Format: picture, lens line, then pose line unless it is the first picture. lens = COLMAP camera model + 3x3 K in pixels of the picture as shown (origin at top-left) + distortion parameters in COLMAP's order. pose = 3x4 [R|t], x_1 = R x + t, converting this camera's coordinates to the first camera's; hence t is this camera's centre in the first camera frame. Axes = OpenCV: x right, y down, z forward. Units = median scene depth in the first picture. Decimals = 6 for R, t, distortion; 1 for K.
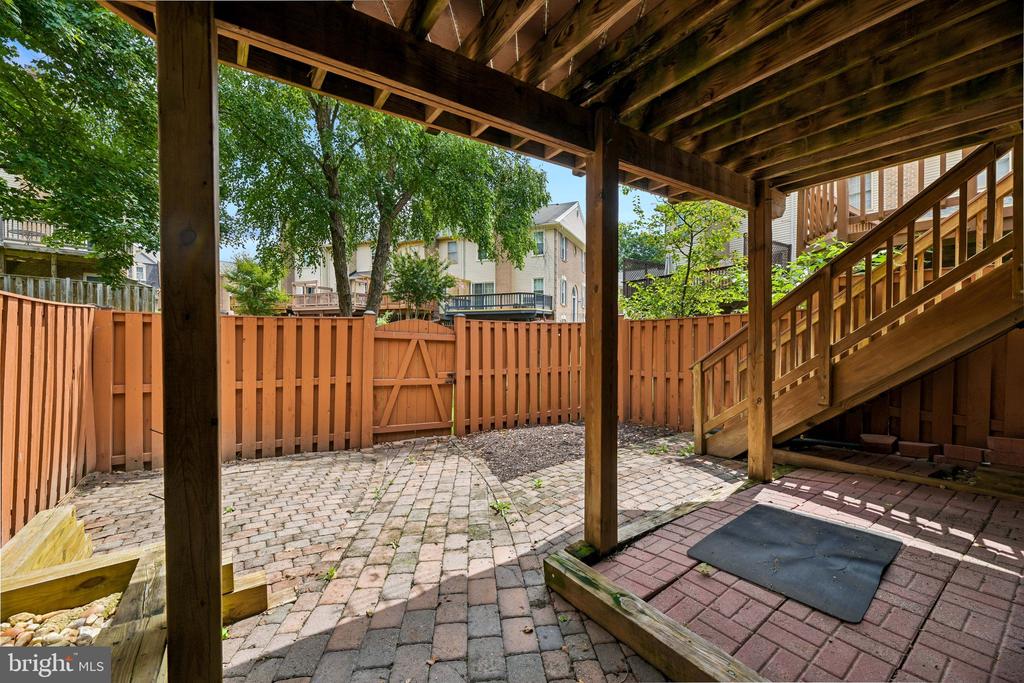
lens RADIAL K [[412.1, 0, 513.7], [0, 412.1, 334.8], [0, 0, 1]] dist [0.007182, -0.003265]
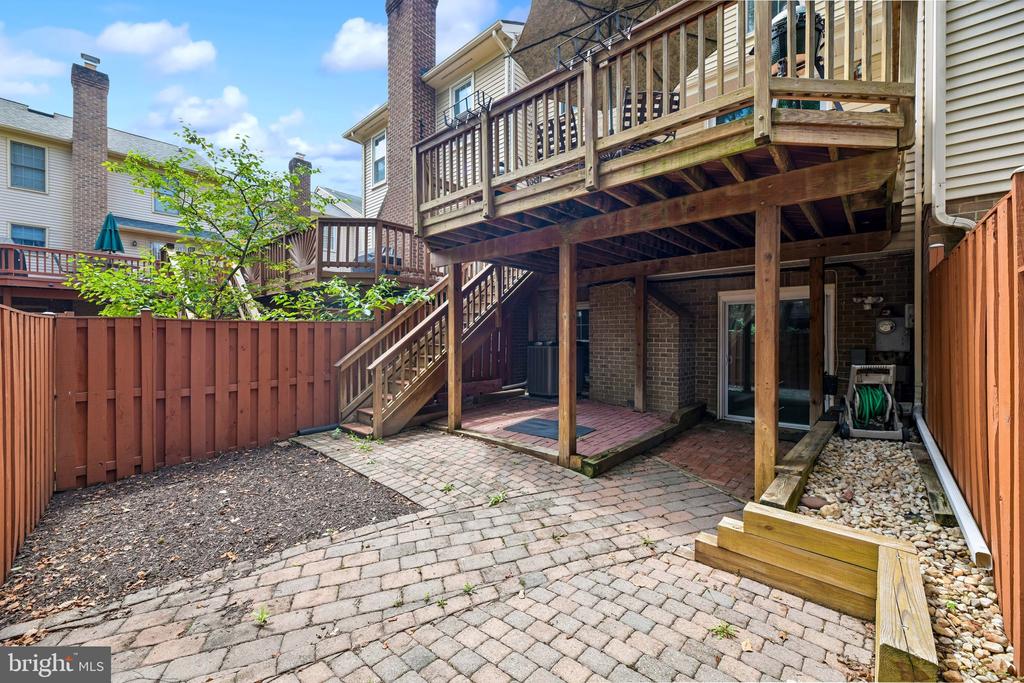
lens RADIAL K [[412.1, 0, 513.2], [0, 412.1, 337.4], [0, 0, 1]] dist [0.007182, -0.003265]
pose [[-0.228705, -0.003232, 0.973490, -1.107001], [0.002277, 0.999990, 0.003855, -0.021146], [-0.973493, 0.003098, -0.228695, 1.197323]]
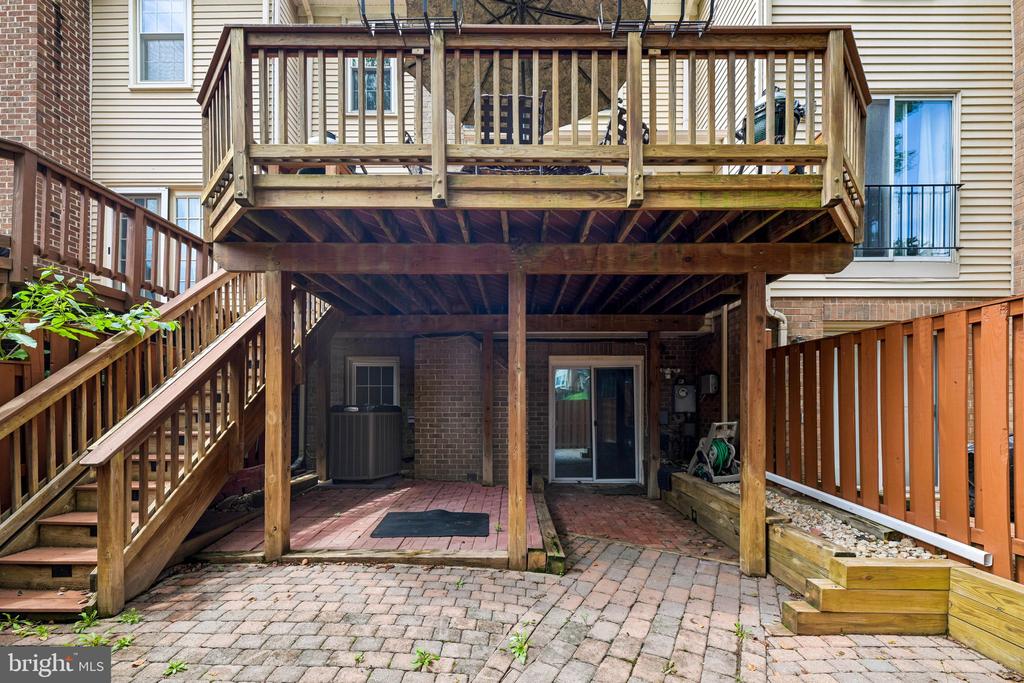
lens RADIAL K [[433.9, 0, 502.8], [0, 433.9, 405.5], [0, 0, 1]] dist [0.003315, -0.000529]
pose [[-0.824882, -0.001982, 0.565301, -0.409874], [-0.001040, 0.999997, 0.001989, 0.003326], [-0.565304, 0.001052, -0.824882, 1.615438]]
